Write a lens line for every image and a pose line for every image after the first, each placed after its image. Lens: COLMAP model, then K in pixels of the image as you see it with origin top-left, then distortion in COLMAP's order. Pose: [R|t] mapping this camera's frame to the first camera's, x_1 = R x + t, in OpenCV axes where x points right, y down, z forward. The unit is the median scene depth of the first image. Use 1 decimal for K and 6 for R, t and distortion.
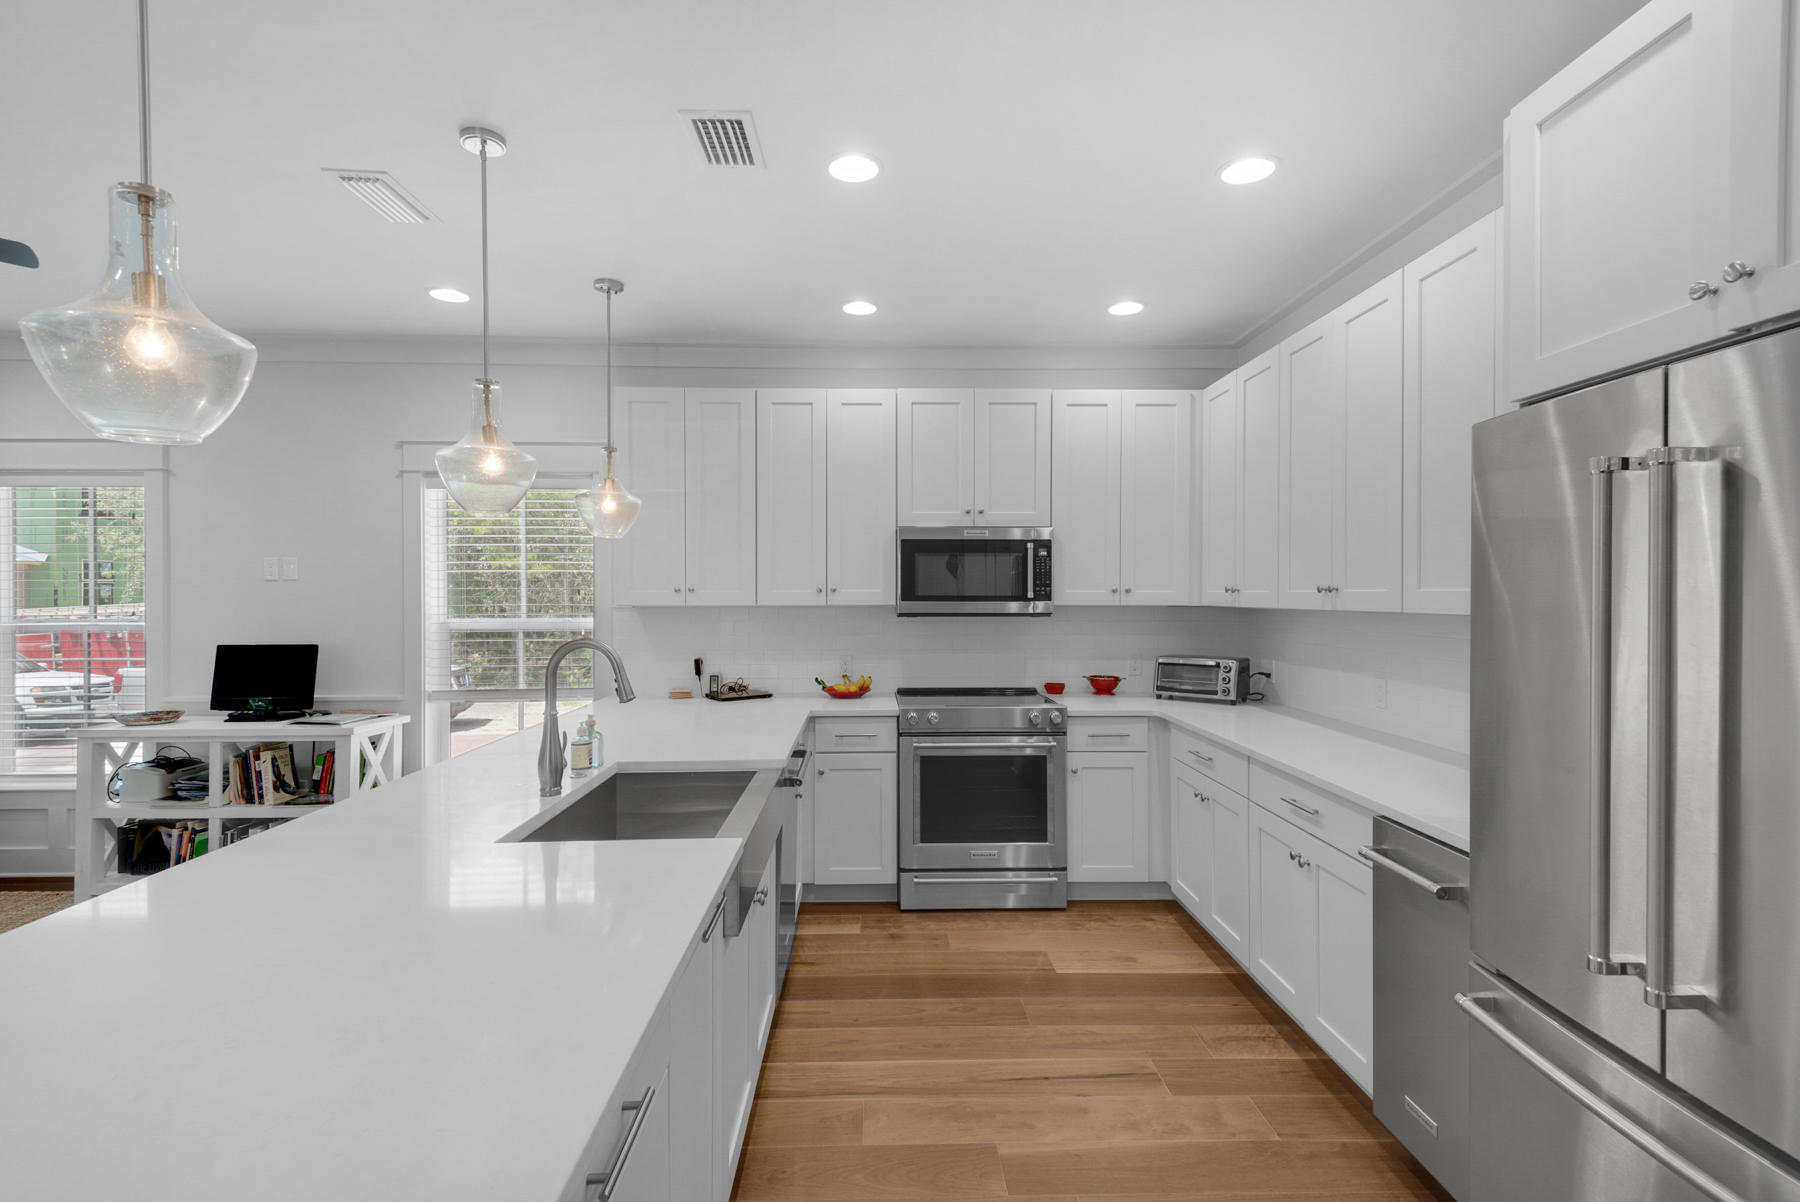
lens RADIAL K [[821.7, 0, 900.0], [0, 821.7, 601.0], [0, 0, 1]] dist [0.016862, -0.000169]
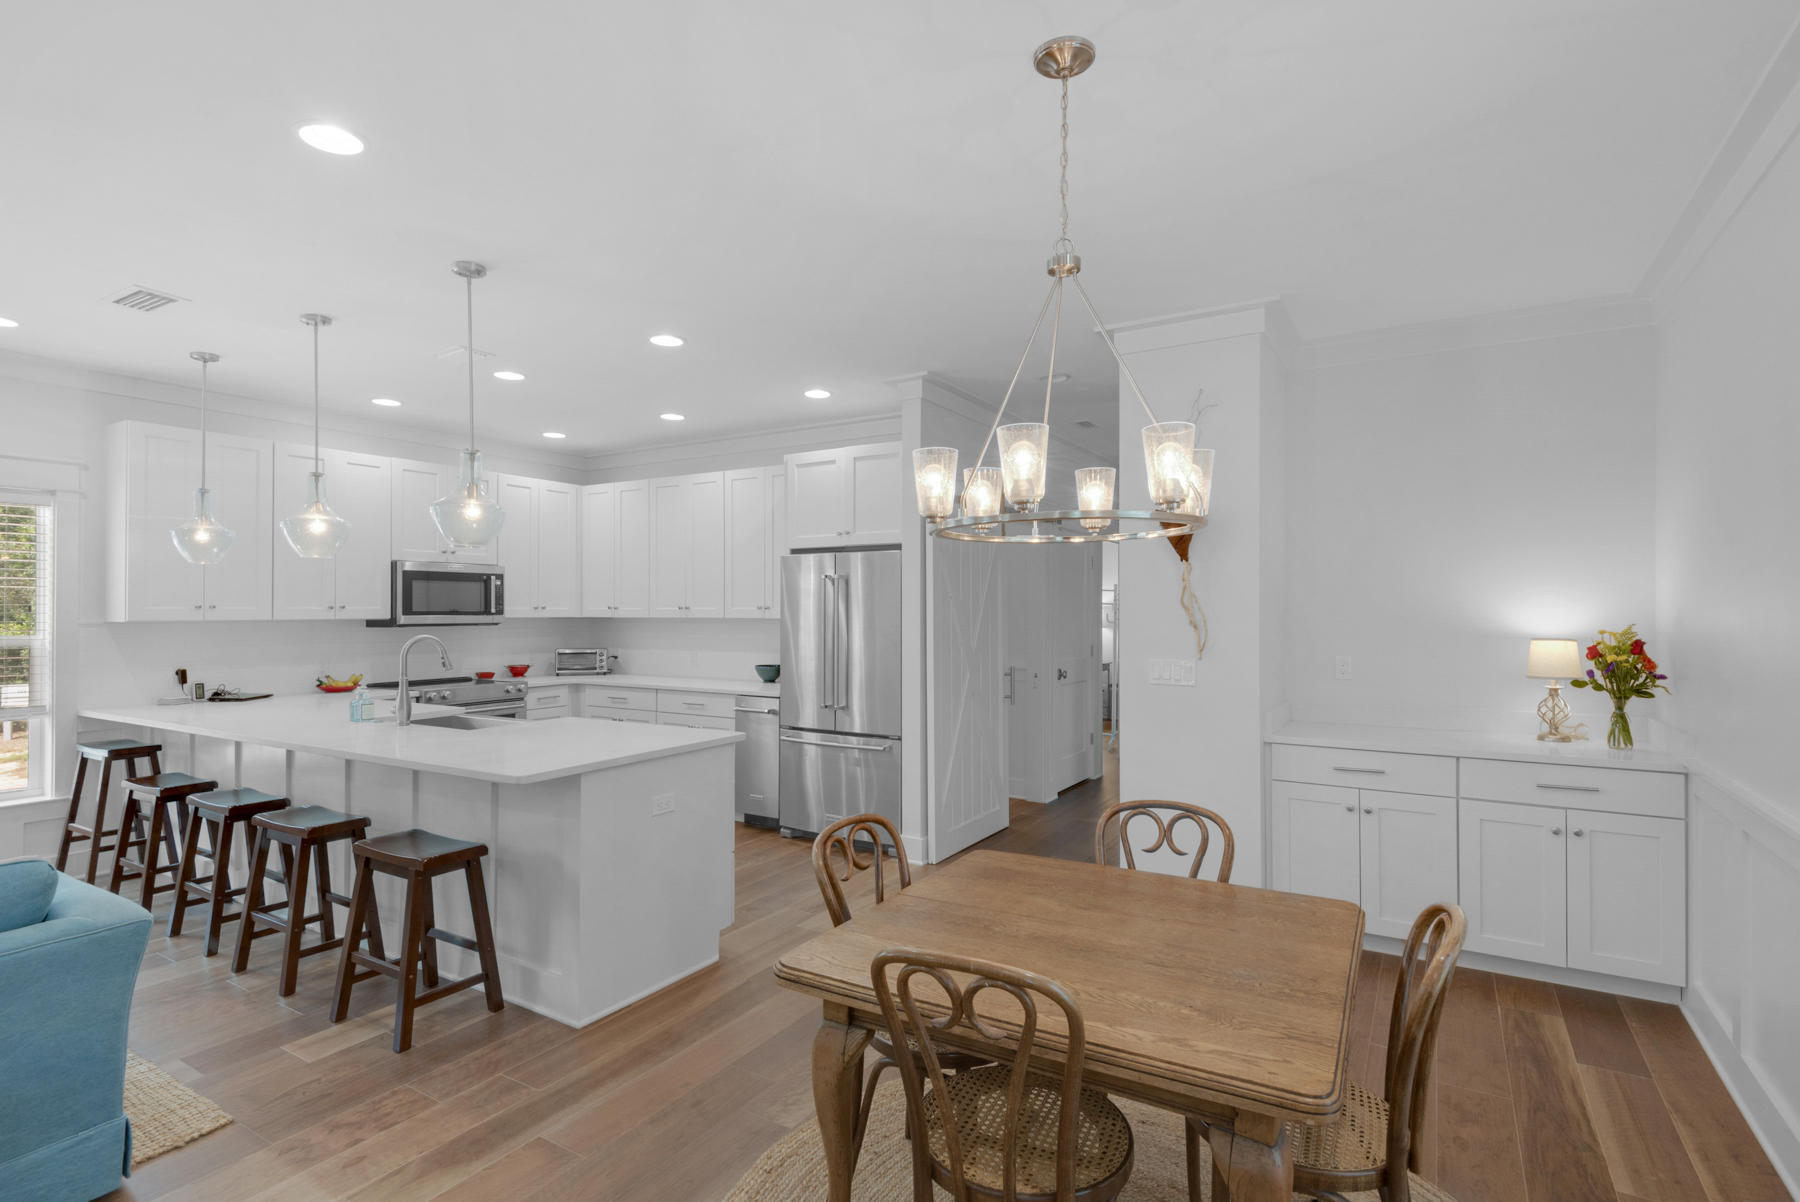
lens RADIAL K [[874.4, 0, 904.4], [0, 874.4, 602.9], [0, 0, 1]] dist [-0.005938, -0.001529]
pose [[0.534346, 0.005234, 0.845249, -0.778024], [0.007535, 0.999912, -0.010955, 0.001571], [-0.845232, 0.012223, 0.534260, -0.481743]]
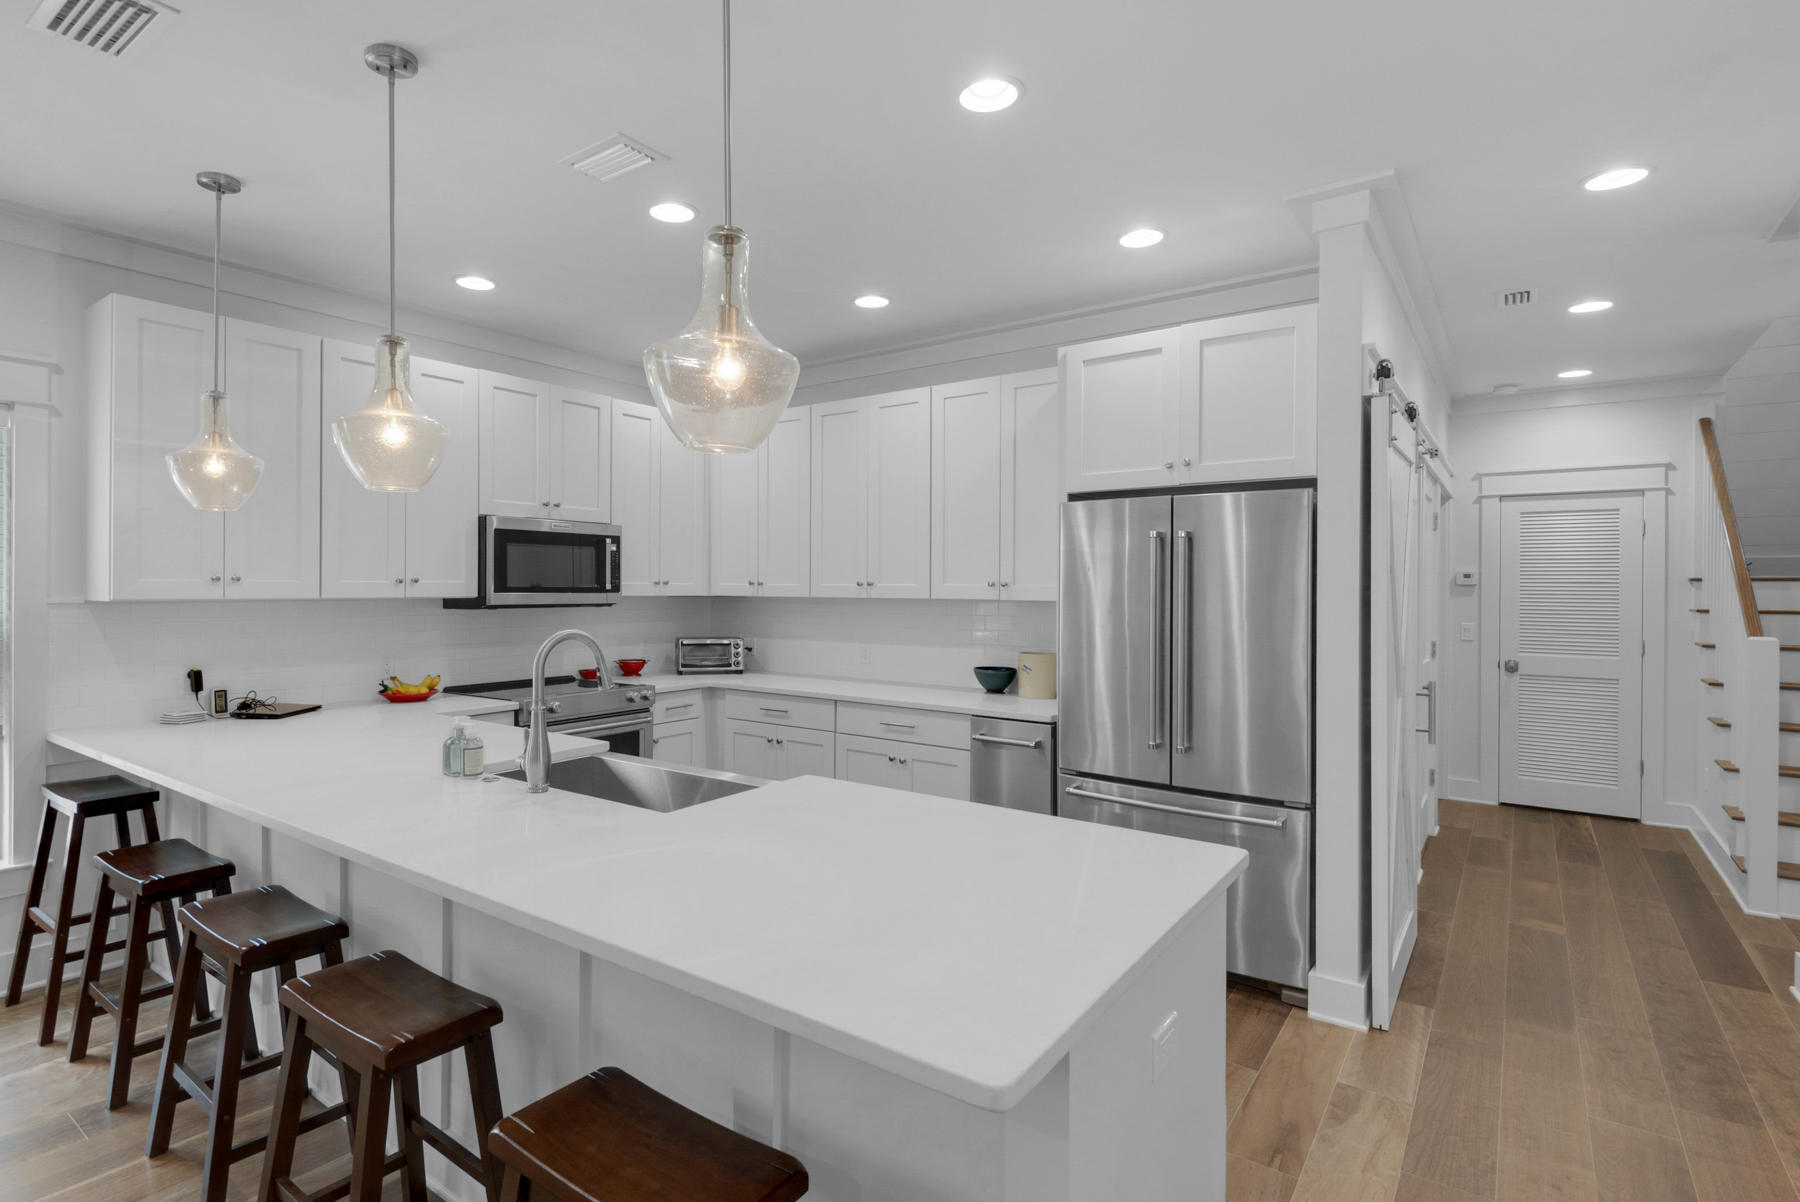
lens RADIAL K [[897.1, 0, 823.5], [0, 897.1, 585.6], [0, 0, 1]] dist [0.018501, -0.013842]
pose [[0.631893, 0.002604, 0.775051, -0.570654], [0.001607, 0.999988, -0.004671, -0.002625], [-0.775054, 0.004197, 0.631881, 0.032370]]
